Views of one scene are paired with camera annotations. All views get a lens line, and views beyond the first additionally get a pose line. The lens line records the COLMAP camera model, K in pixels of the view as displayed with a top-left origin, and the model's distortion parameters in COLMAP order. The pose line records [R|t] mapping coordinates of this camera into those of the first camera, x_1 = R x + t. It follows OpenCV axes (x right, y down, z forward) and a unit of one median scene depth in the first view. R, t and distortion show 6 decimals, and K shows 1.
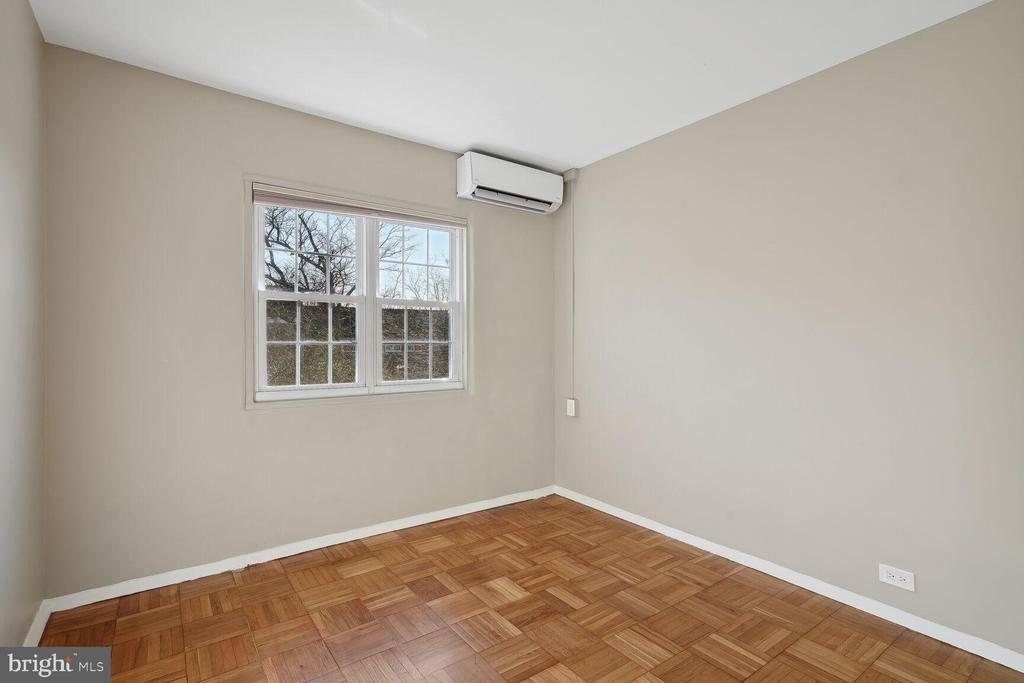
lens RADIAL K [[498.0, 0, 497.2], [0, 498.0, 341.5], [0, 0, 1]] dist [-0.001834, 0.001337]
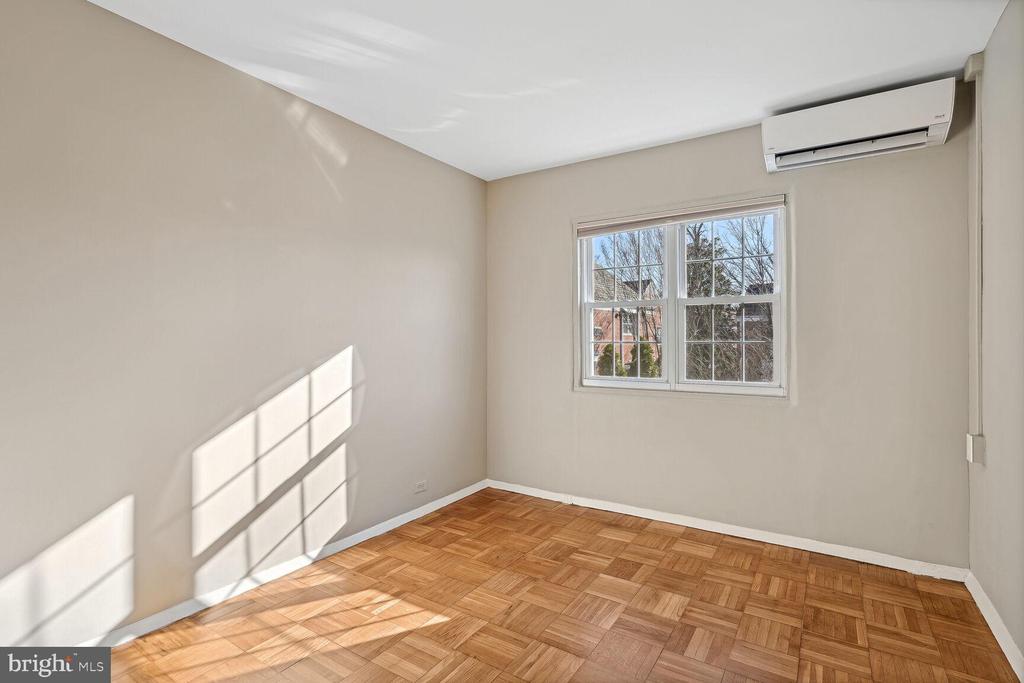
lens RADIAL K [[498.0, 0, 512.0], [0, 498.0, 334.6], [0, 0, 1]] dist [-0.001834, 0.001337]
pose [[0.345354, -0.012873, -0.938384, 0.687773], [0.008055, 0.999910, -0.010753, -0.005294], [0.938438, -0.003845, 0.345427, 0.339272]]
